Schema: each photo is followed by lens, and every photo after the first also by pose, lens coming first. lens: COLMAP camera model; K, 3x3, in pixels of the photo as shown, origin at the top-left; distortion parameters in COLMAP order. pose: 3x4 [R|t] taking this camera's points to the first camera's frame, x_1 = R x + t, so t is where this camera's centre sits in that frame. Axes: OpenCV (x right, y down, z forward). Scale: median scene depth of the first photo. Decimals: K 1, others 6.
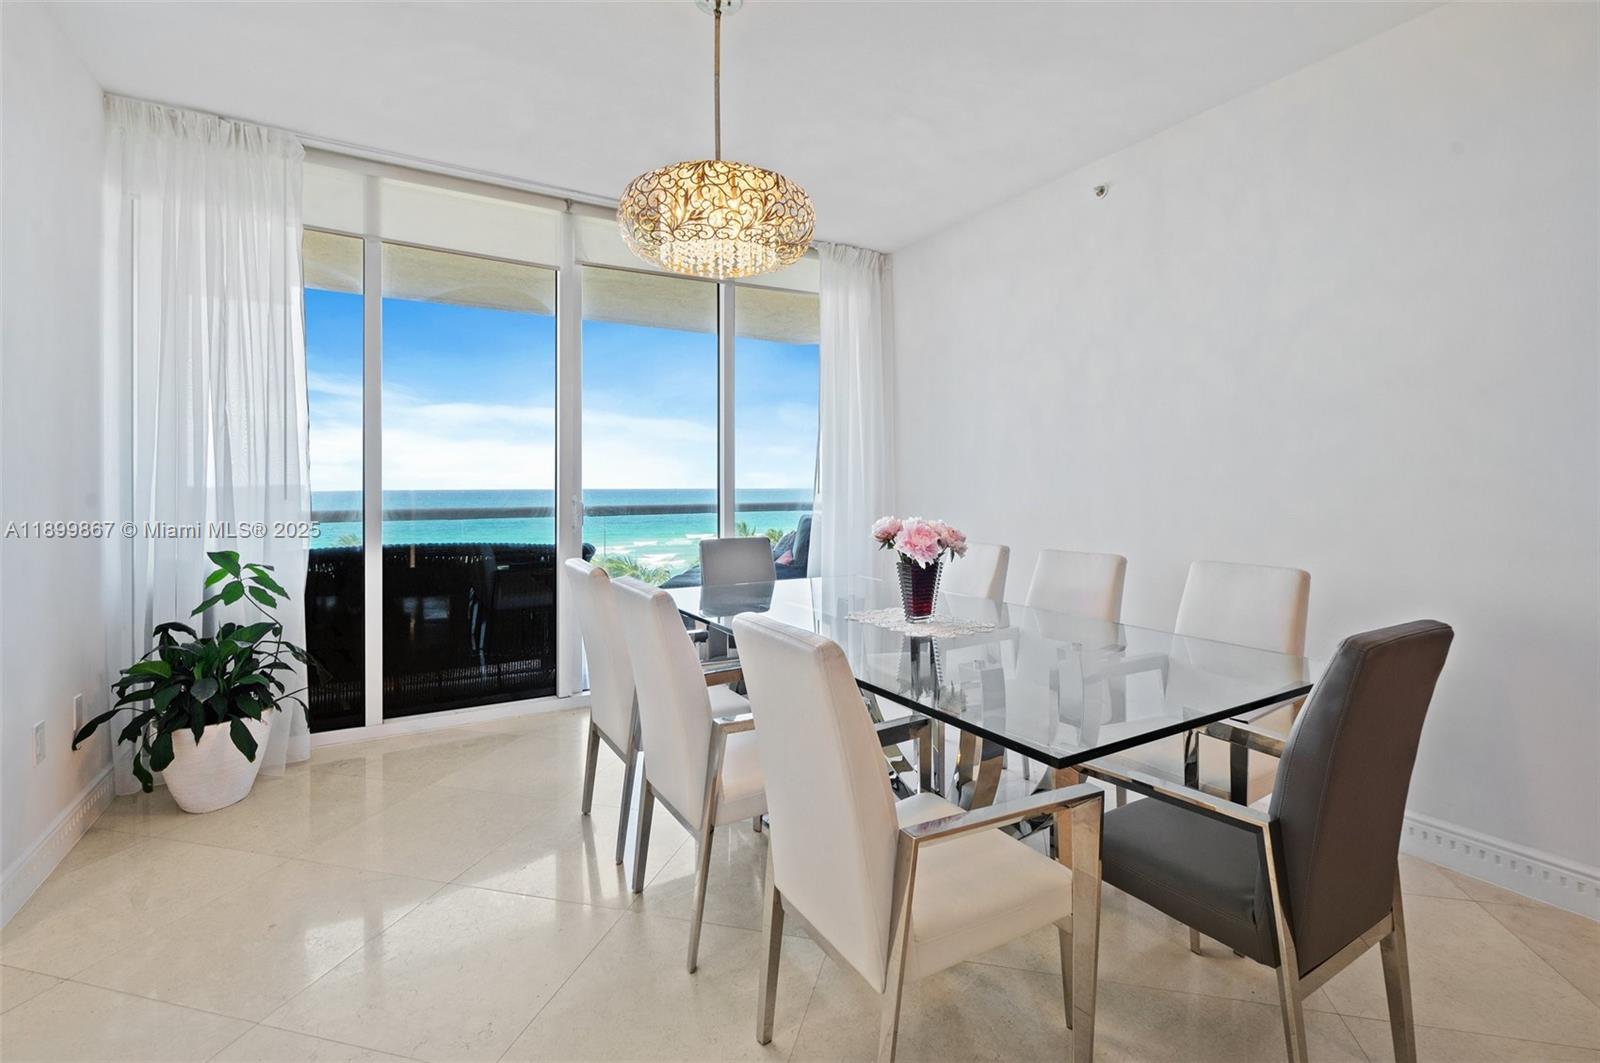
lens RADIAL K [[734.5, 0, 808.0], [0, 734.5, 488.8], [0, 0, 1]] dist [-0.000649, -0.000526]
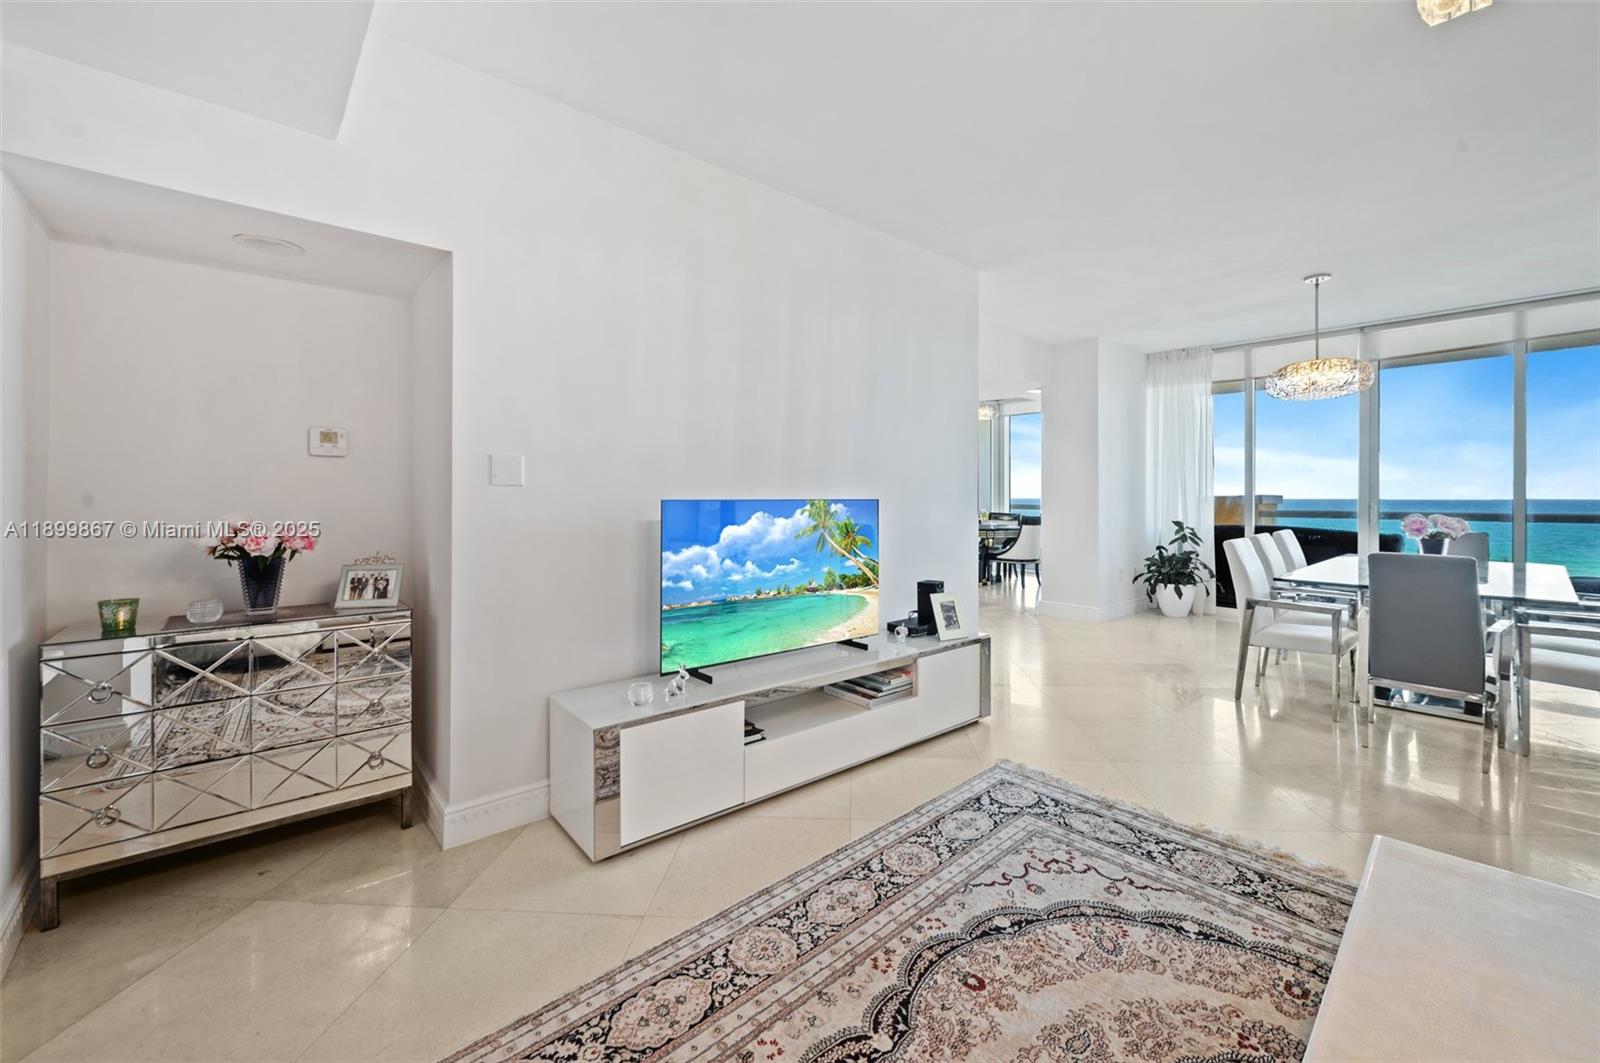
lens RADIAL K [[651.2, 0, 821.5], [0, 651.2, 484.8], [0, 0, 1]] dist [-0.001721, -0.000443]
pose [[0.186478, -0.014208, -0.982356, 1.193783], [-0.006761, 0.999853, -0.015745, -0.000690], [0.982436, 0.009578, 0.186354, -0.654763]]
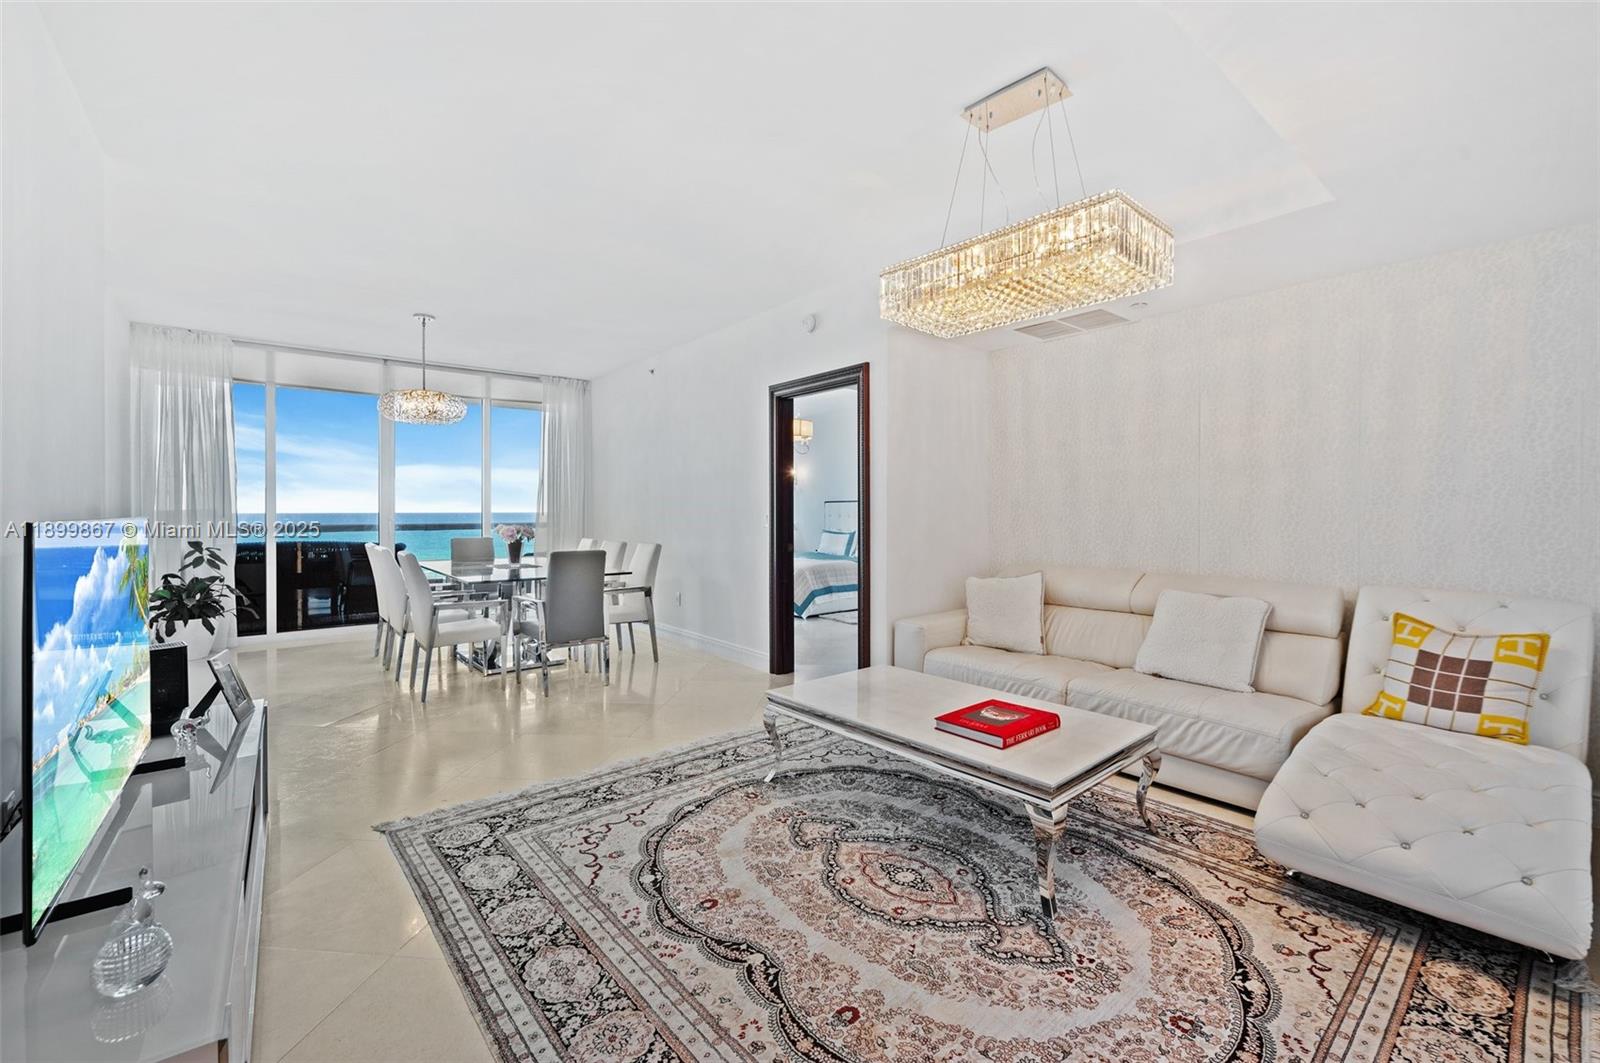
lens RADIAL K [[675.1, 0, 822.8], [0, 675.1, 514.7], [0, 0, 1]] dist [-0.013277, -0.000158]
pose [[0.986623, -0.000757, 0.163018, 0.653994], [0.000380, 0.999997, 0.002343, 0.003216], [-0.163020, -0.002250, 0.986620, -1.149814]]
